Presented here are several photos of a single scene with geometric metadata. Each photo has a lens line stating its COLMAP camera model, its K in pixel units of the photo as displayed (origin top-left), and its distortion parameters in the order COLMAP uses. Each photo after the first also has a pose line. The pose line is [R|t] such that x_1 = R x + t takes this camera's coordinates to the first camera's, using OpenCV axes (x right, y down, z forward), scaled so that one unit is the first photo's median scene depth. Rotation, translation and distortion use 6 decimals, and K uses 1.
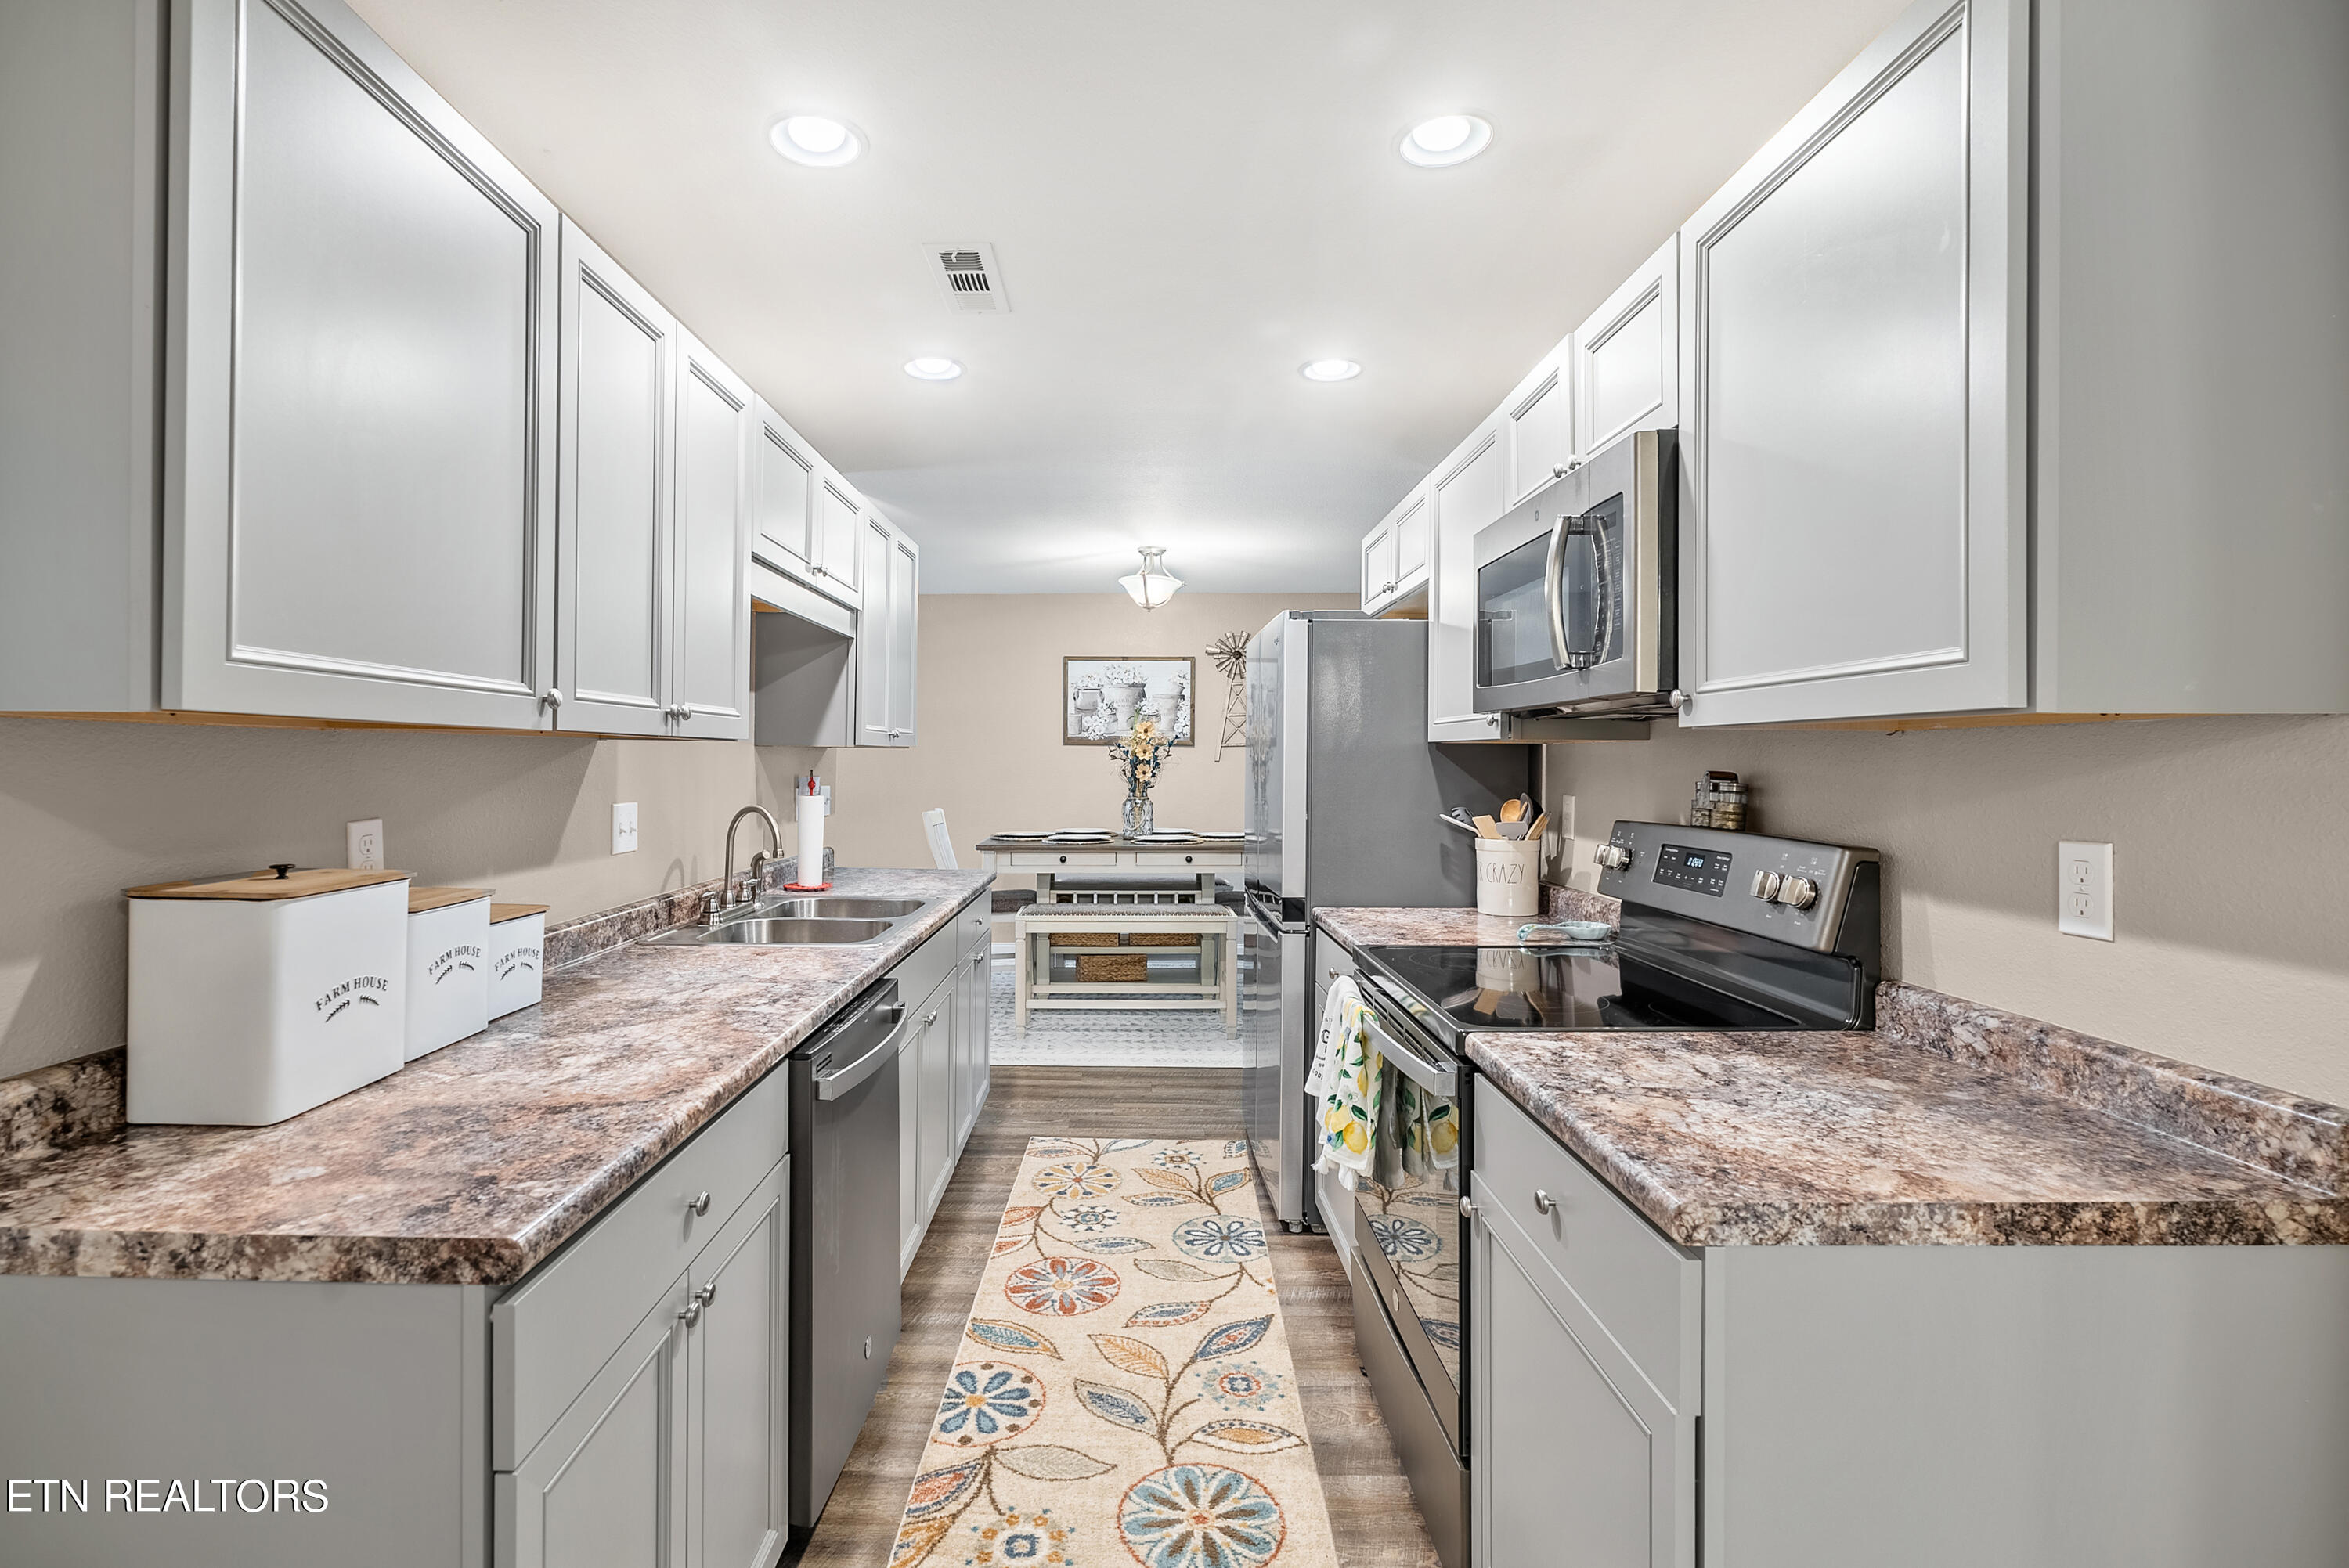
lens RADIAL K [[1046.9, 0, 1172.5], [0, 1046.9, 766.8], [0, 0, 1]] dist [-0.007610, 0.000724]
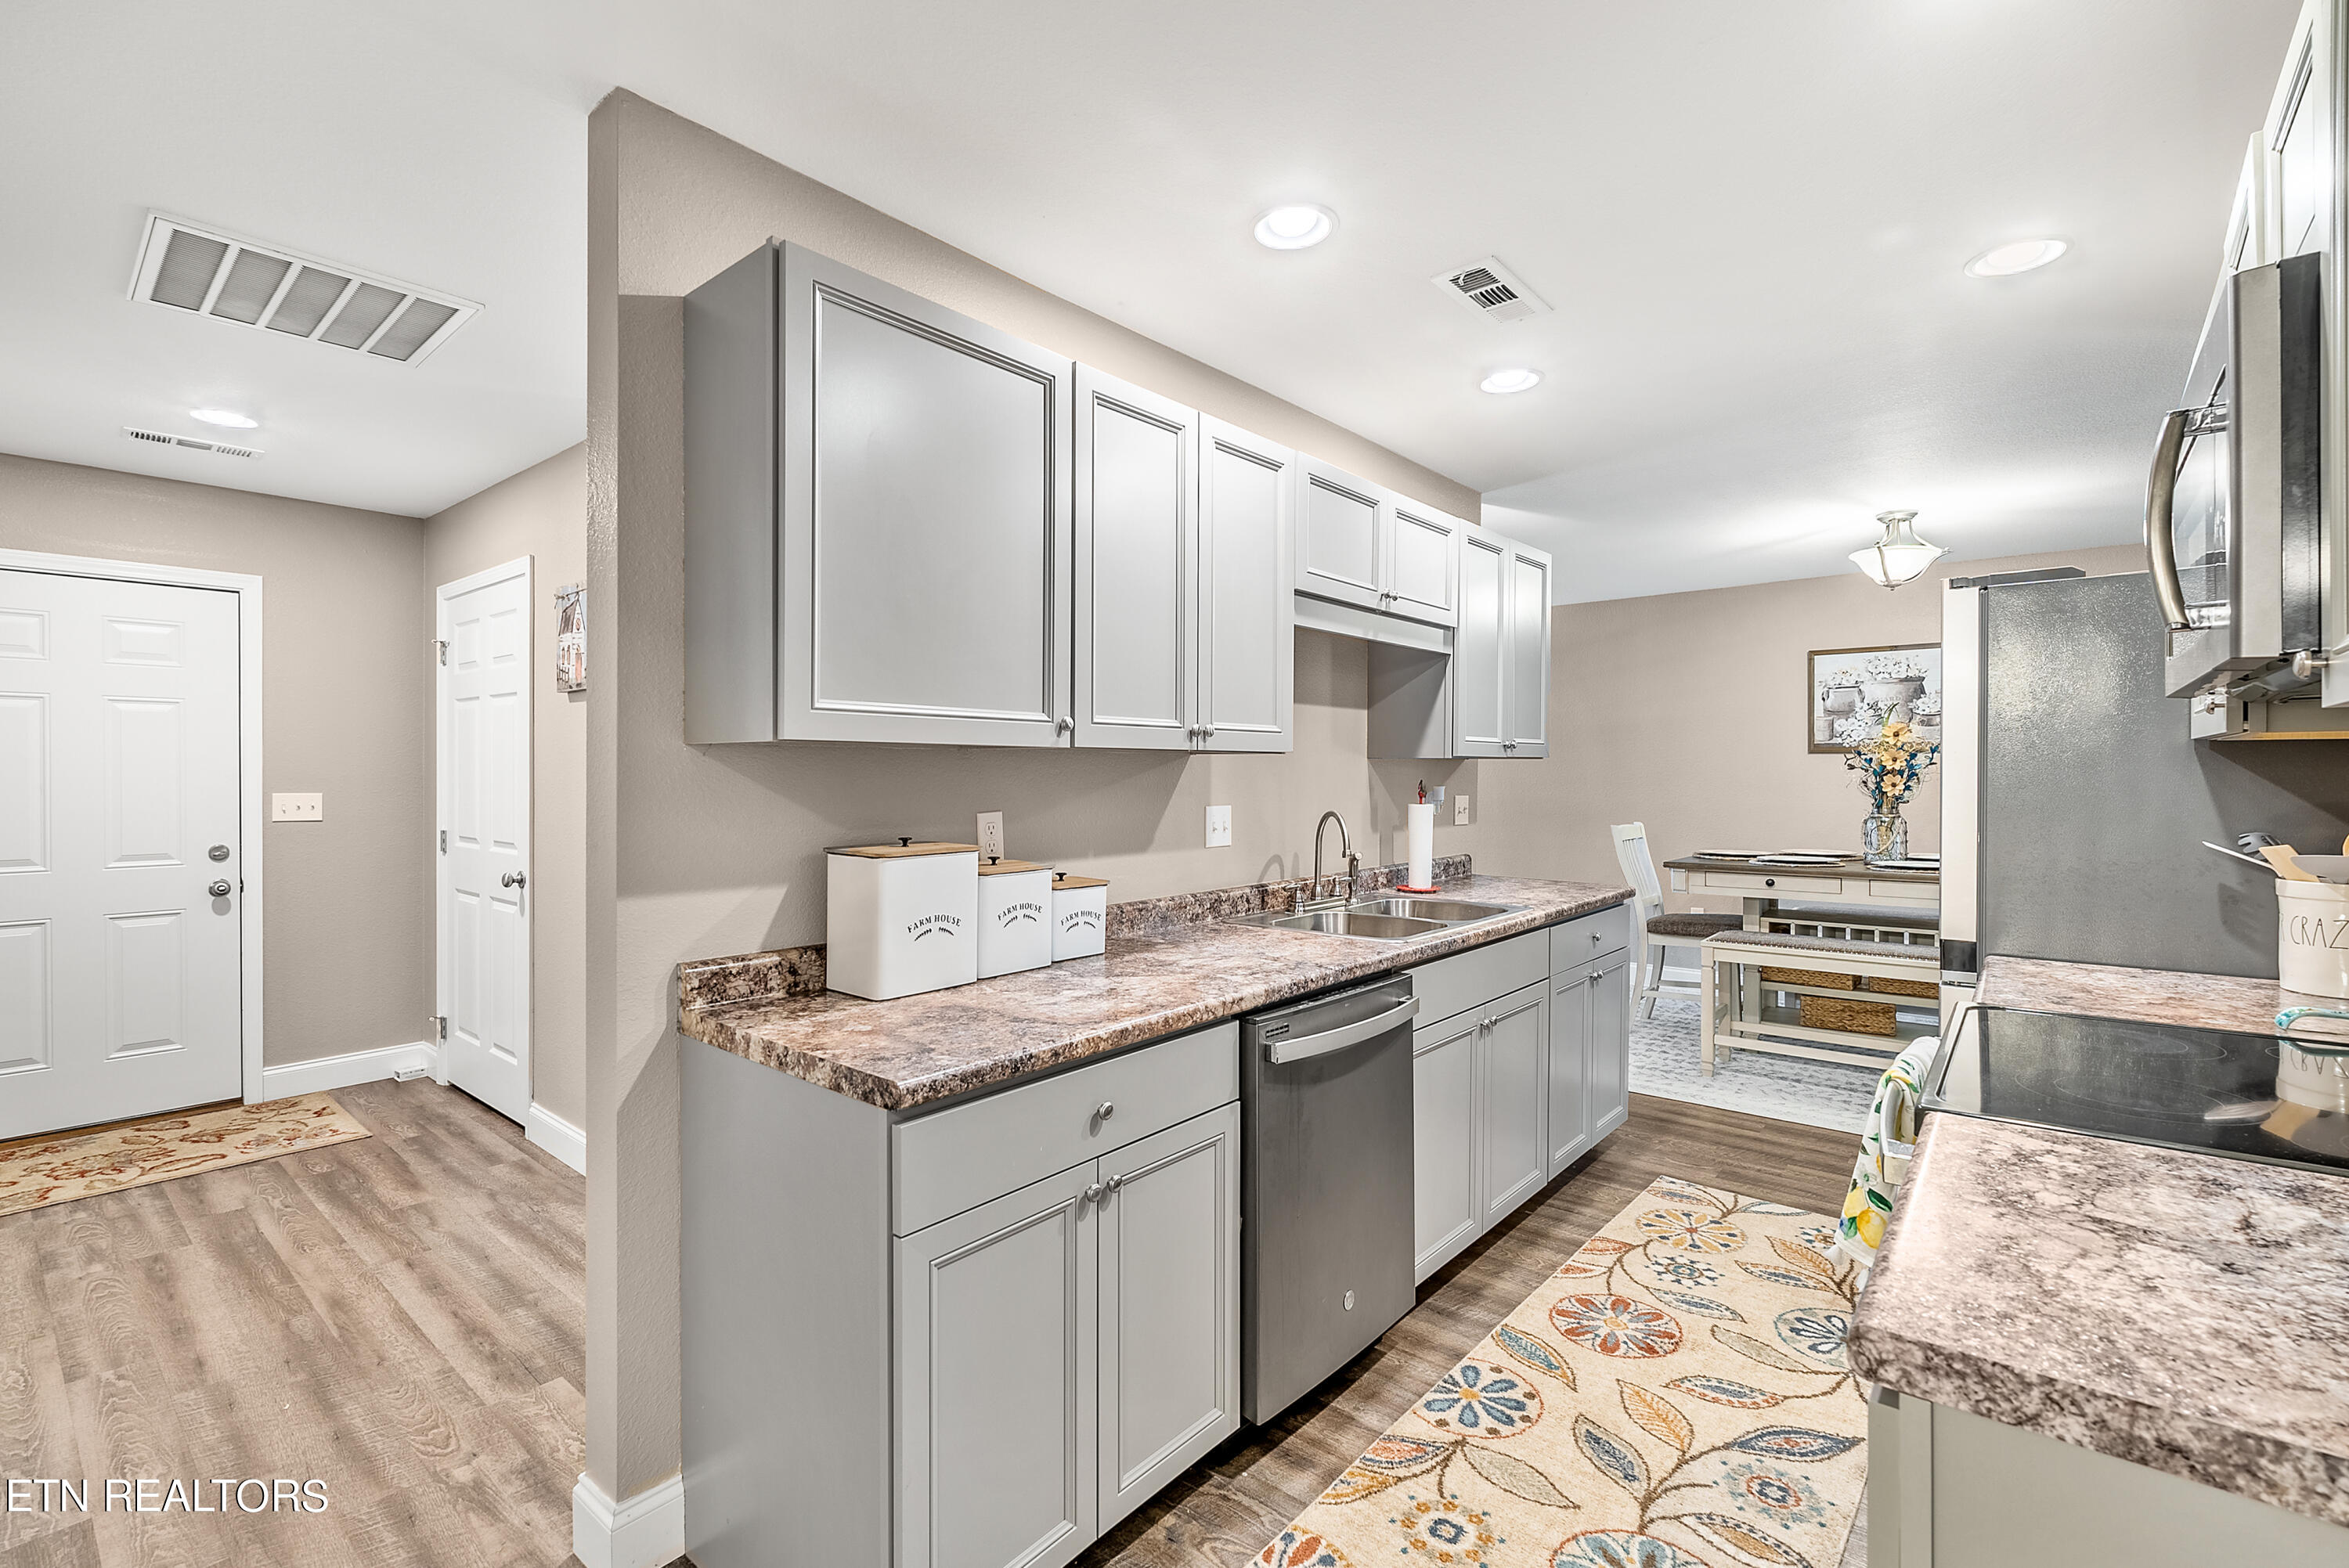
lens RADIAL K [[1046.9, 0, 1189.3], [0, 1046.9, 781.2], [0, 0, 1]] dist [-0.007610, 0.000724]
pose [[0.773751, -0.000470, -0.633490, 0.250440], [0.001177, 0.999999, 0.000696, 0.005144], [0.633489, -0.001284, 0.773751, 0.035138]]
